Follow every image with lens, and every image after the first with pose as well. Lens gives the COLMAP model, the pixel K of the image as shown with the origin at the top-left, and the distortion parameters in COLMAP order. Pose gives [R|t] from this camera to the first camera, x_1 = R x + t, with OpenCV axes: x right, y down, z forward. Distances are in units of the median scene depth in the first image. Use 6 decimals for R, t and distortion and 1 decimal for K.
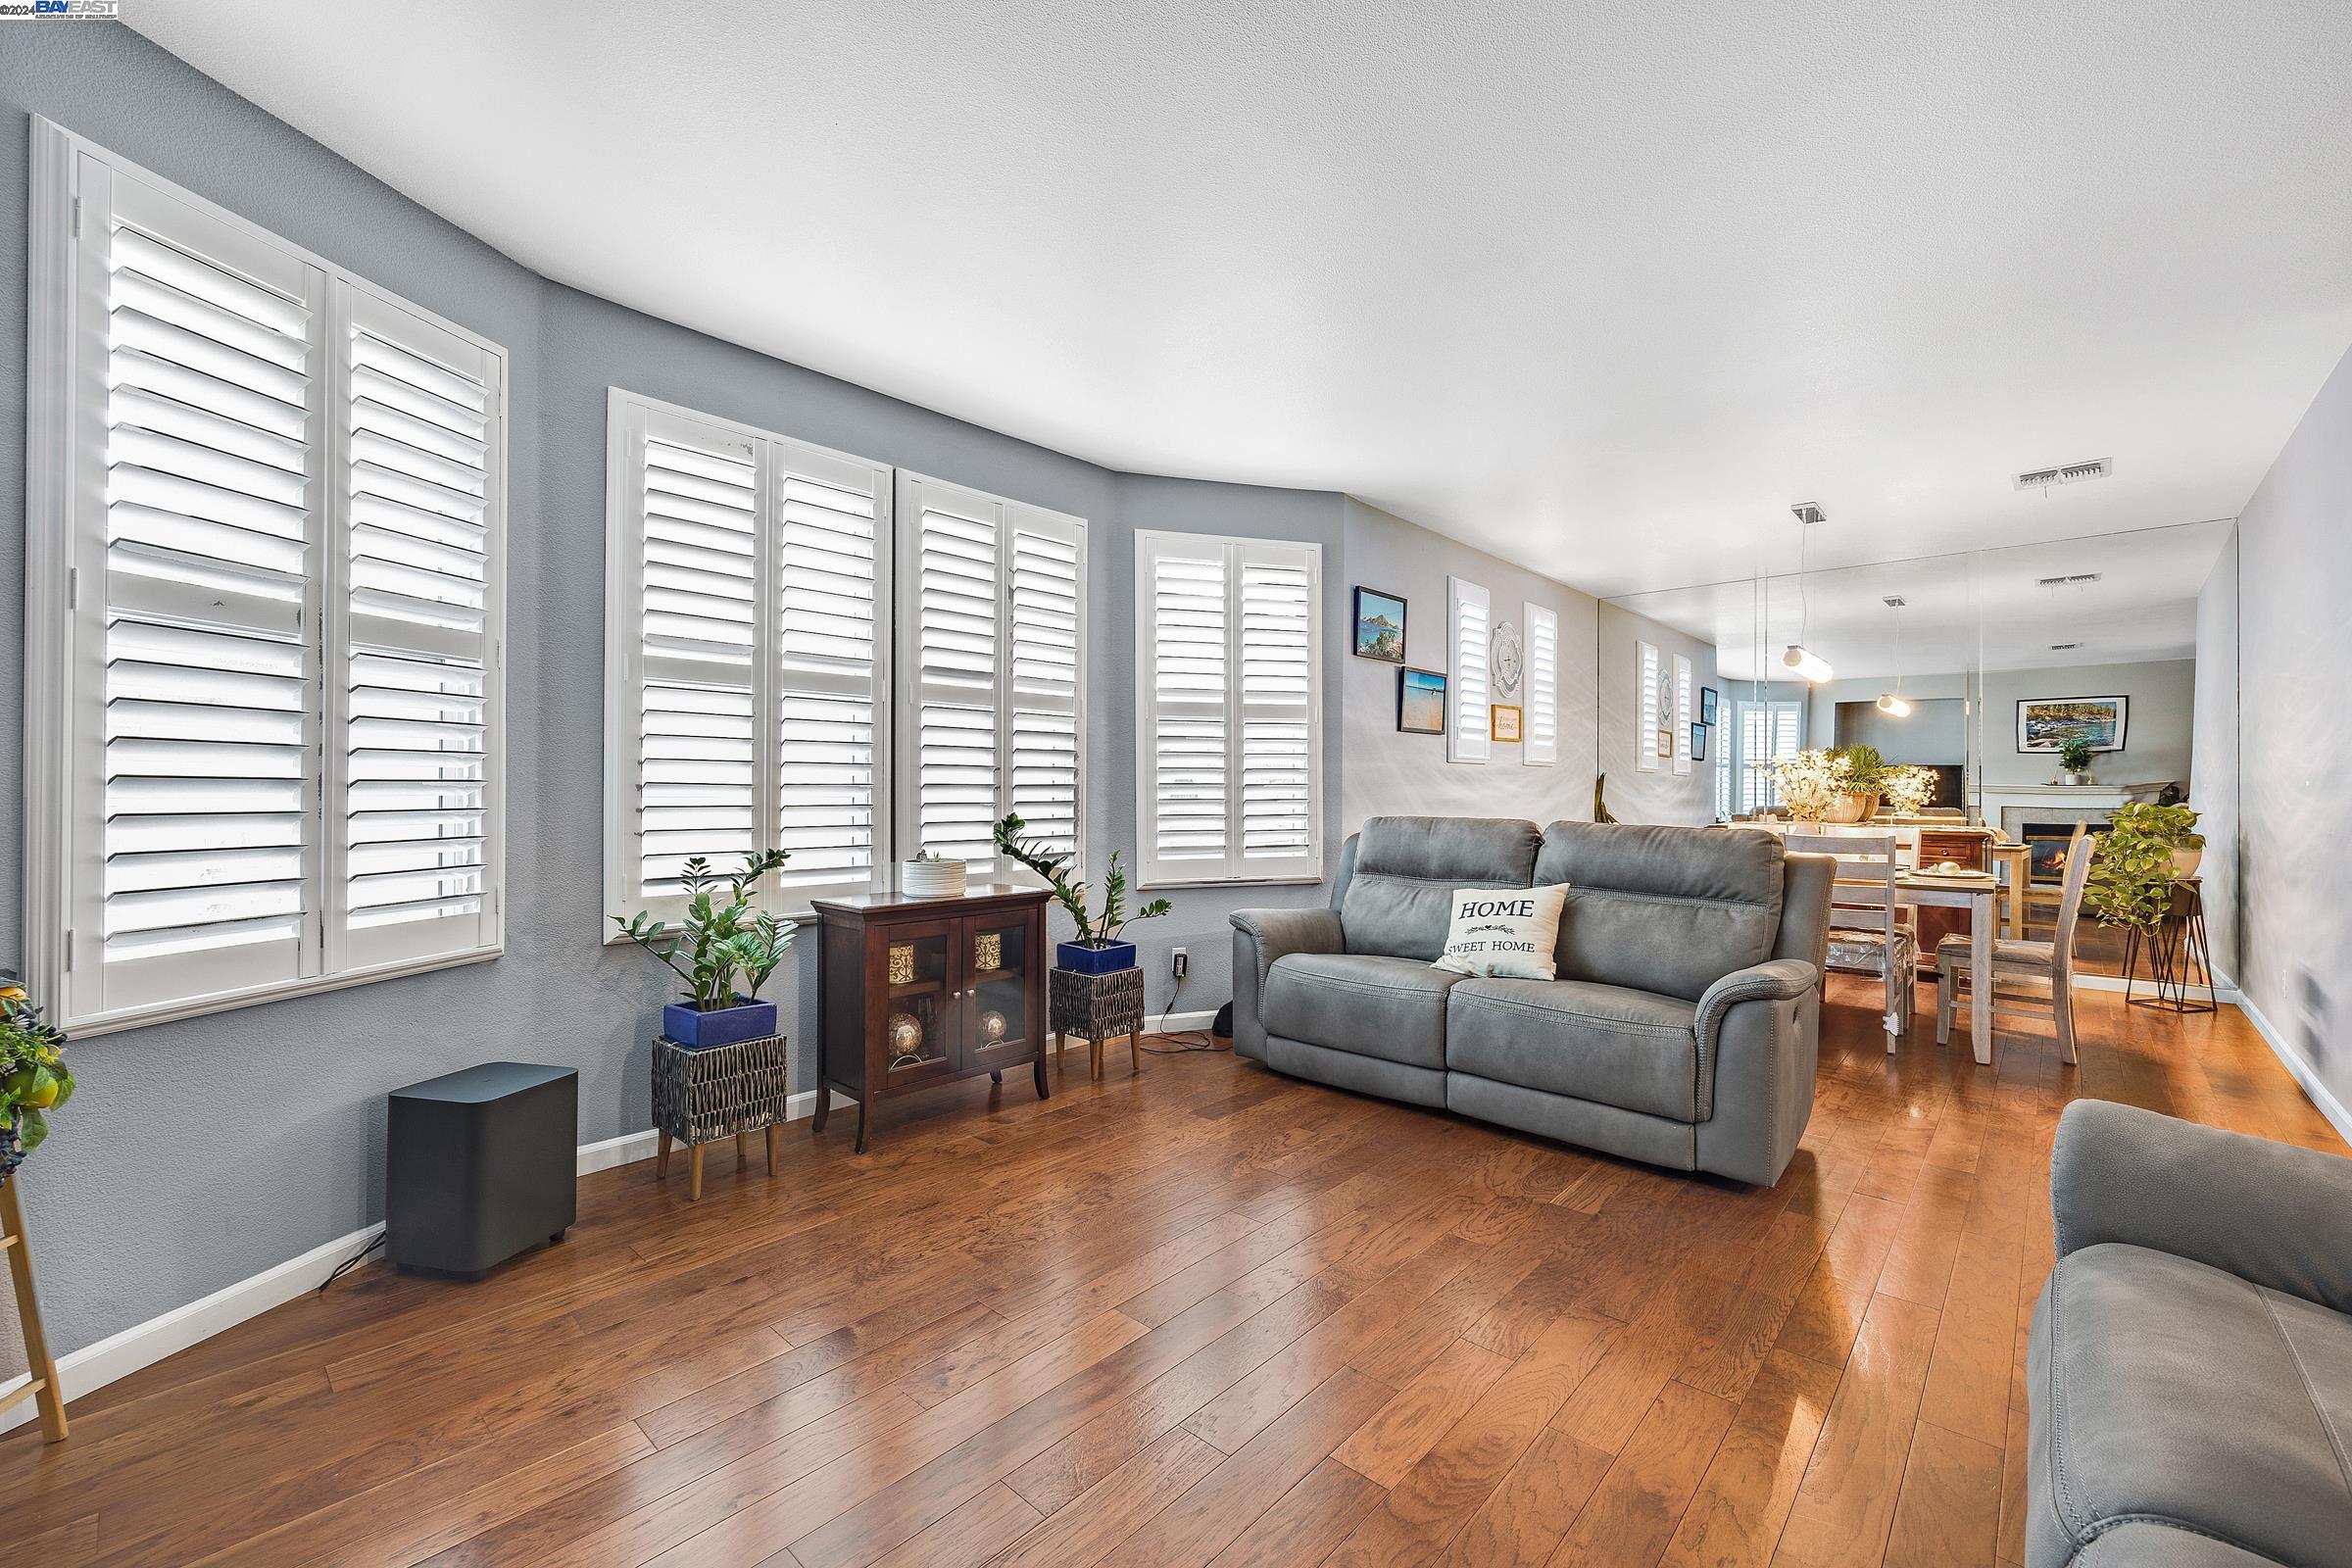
lens RADIAL K [[968.1, 0, 1159.5], [0, 968.1, 787.4], [0, 0, 1]] dist [-0.001613, -0.000087]
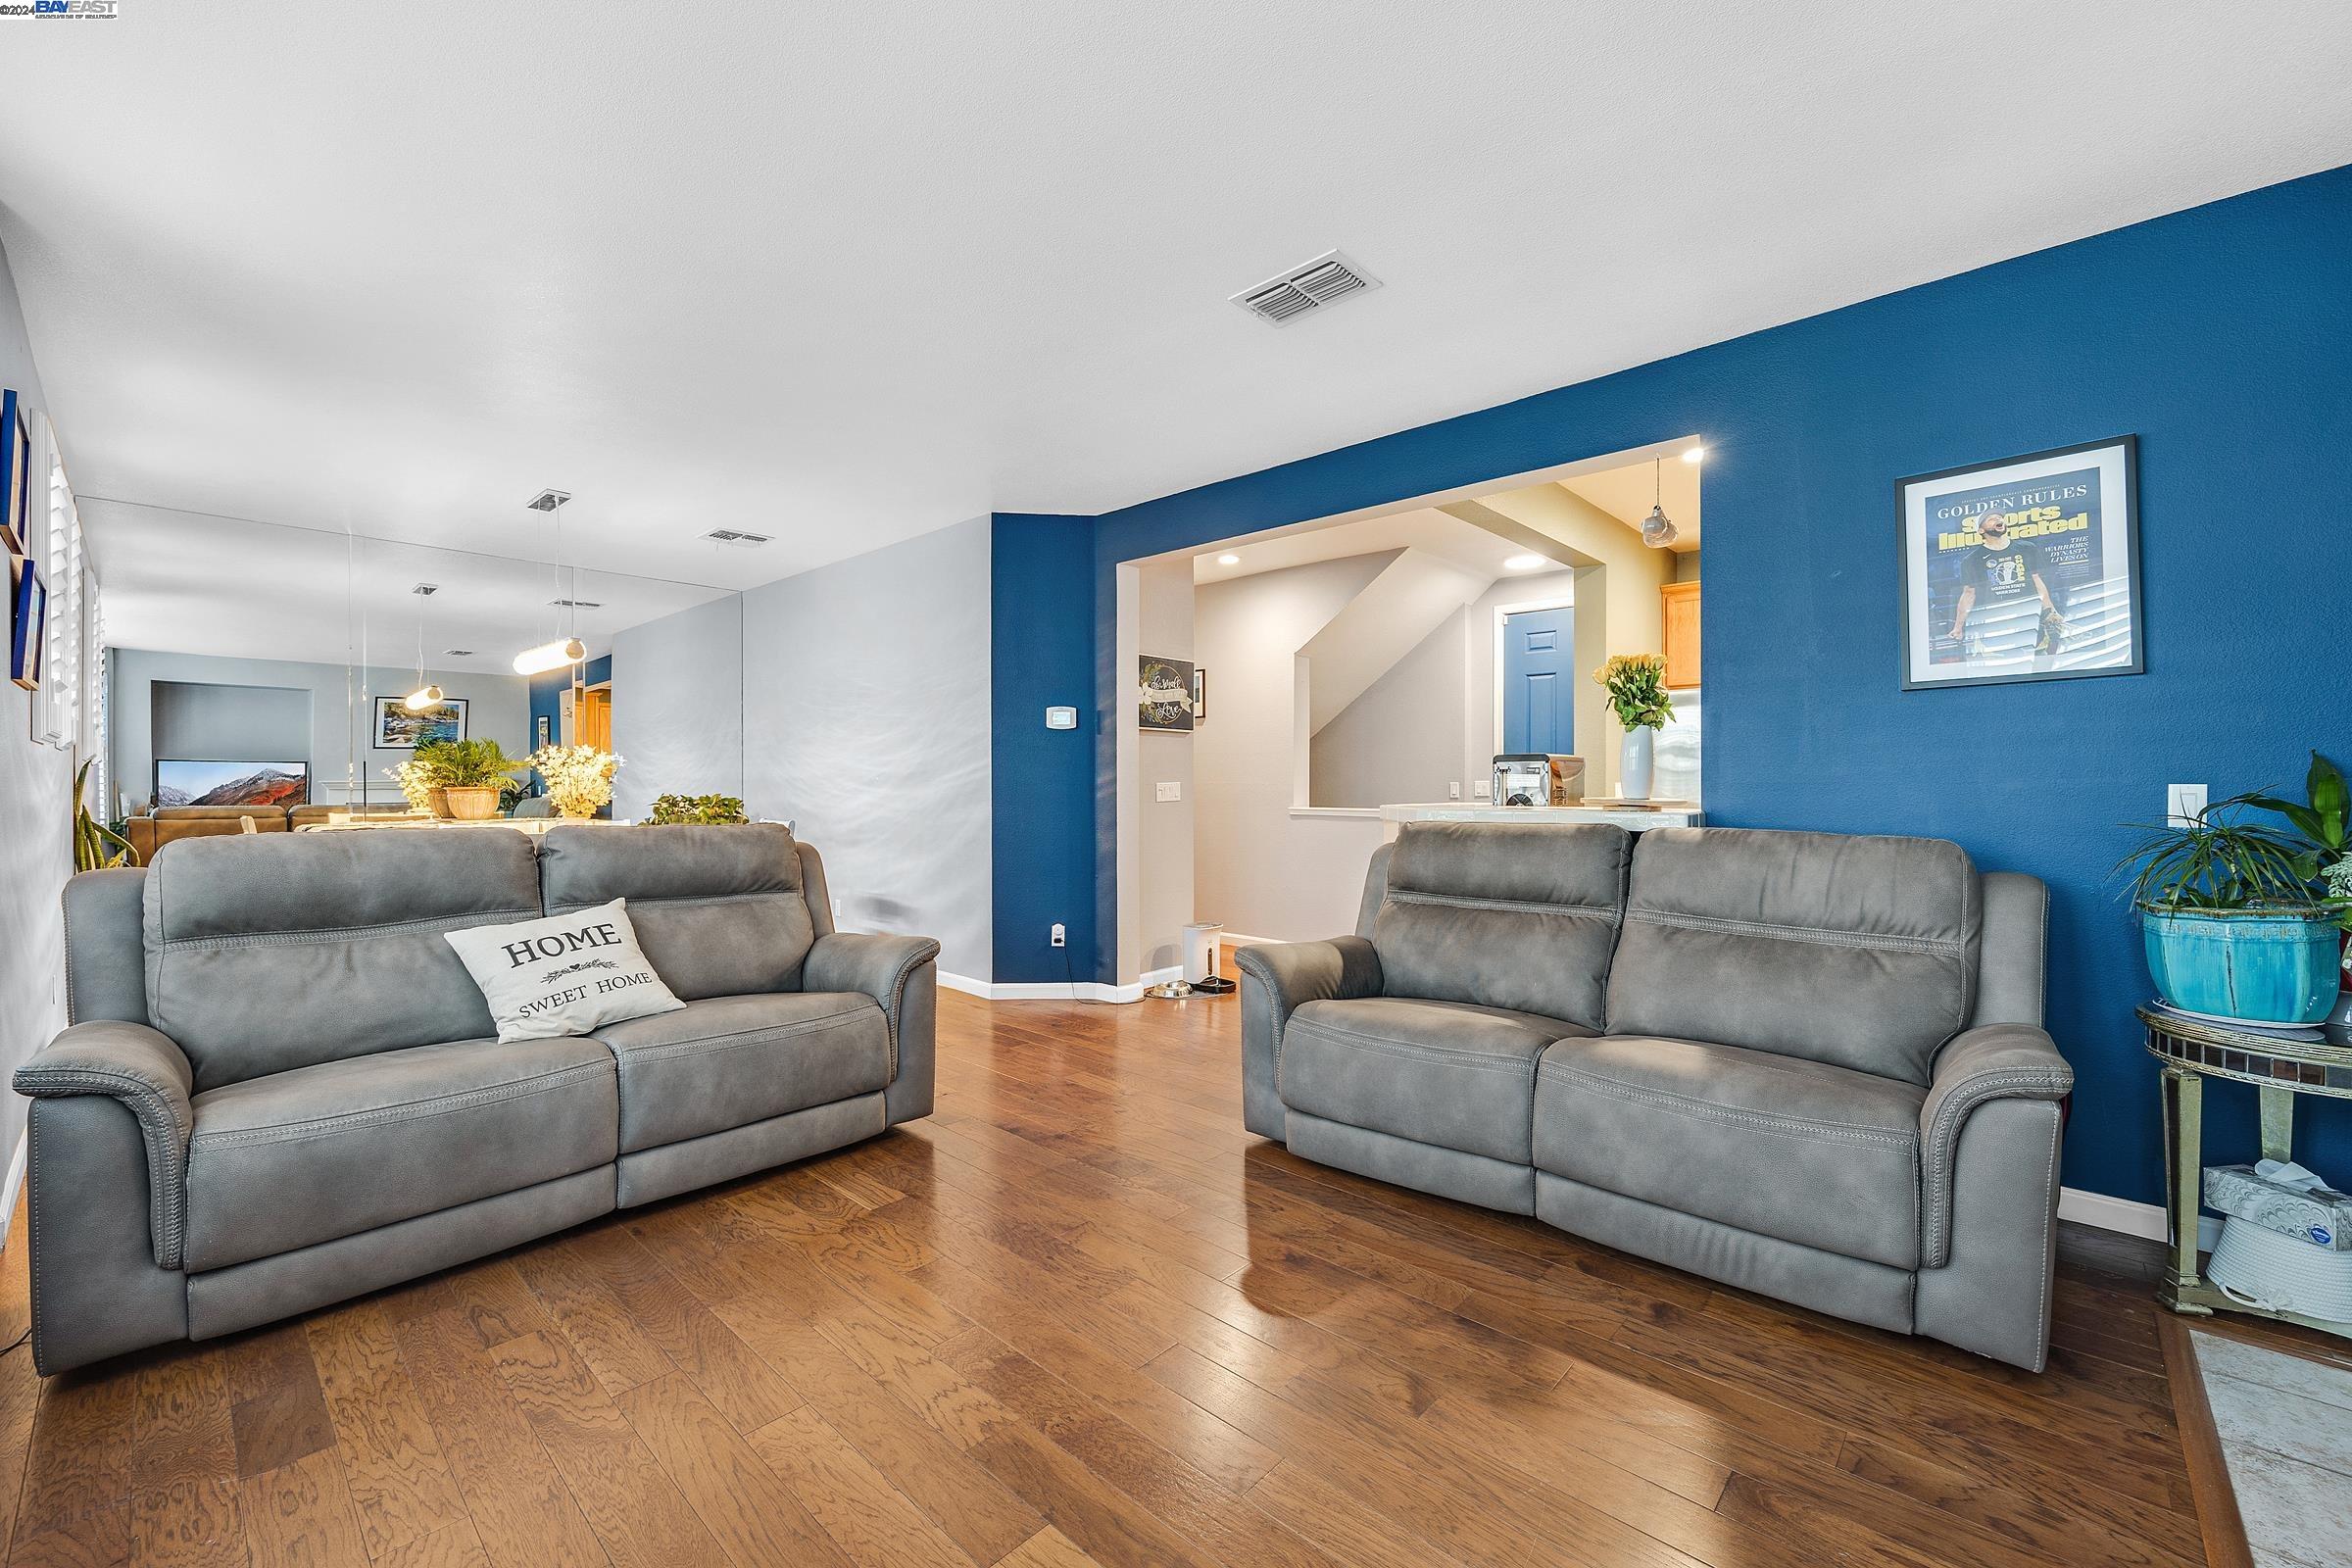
lens RADIAL K [[947.8, 0, 1208.8], [0, 947.8, 782.0], [0, 0, 1]] dist [-0.003228, 0.000516]
pose [[-0.027031, -0.004812, 0.999623, -0.377844], [0.003811, 0.999981, 0.004917, -0.003695], [-0.999627, 0.003942, -0.027012, 0.463681]]
